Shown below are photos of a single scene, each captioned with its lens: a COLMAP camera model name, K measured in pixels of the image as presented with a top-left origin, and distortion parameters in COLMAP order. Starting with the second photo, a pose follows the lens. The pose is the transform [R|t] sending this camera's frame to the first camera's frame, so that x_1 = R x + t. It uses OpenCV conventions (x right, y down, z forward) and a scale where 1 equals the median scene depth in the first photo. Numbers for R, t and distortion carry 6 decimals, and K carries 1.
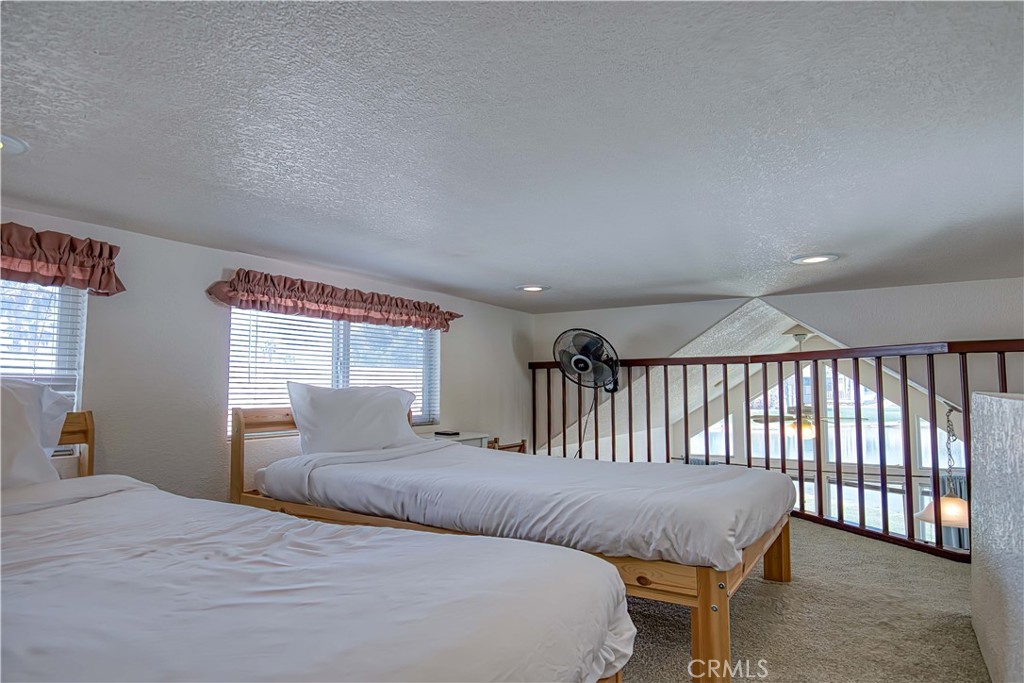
lens RADIAL K [[585.2, 0, 512.0], [0, 585.2, 341.5], [0, 0, 1]] dist [-0.000095, -0.000115]
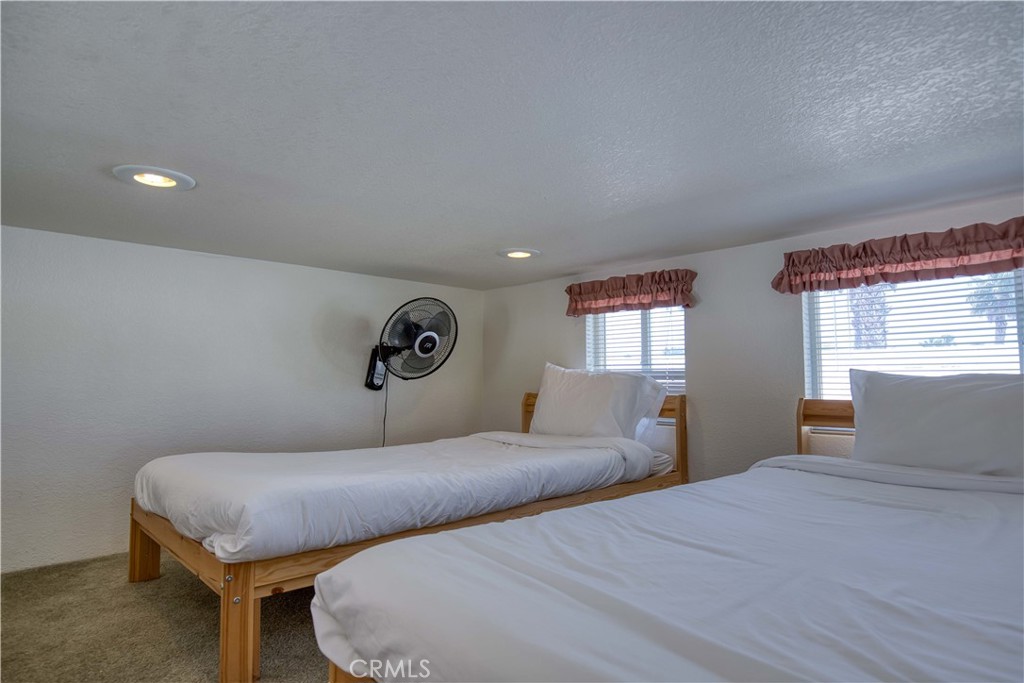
lens RADIAL K [[585.2, 0, 512.0], [0, 585.2, 341.5], [0, 0, 1]] dist [-0.000095, -0.000115]
pose [[-0.212758, -0.067170, -0.974794, 0.560034], [0.079494, 0.993137, -0.085784, 0.065989], [0.973866, -0.095741, -0.205958, 0.742966]]
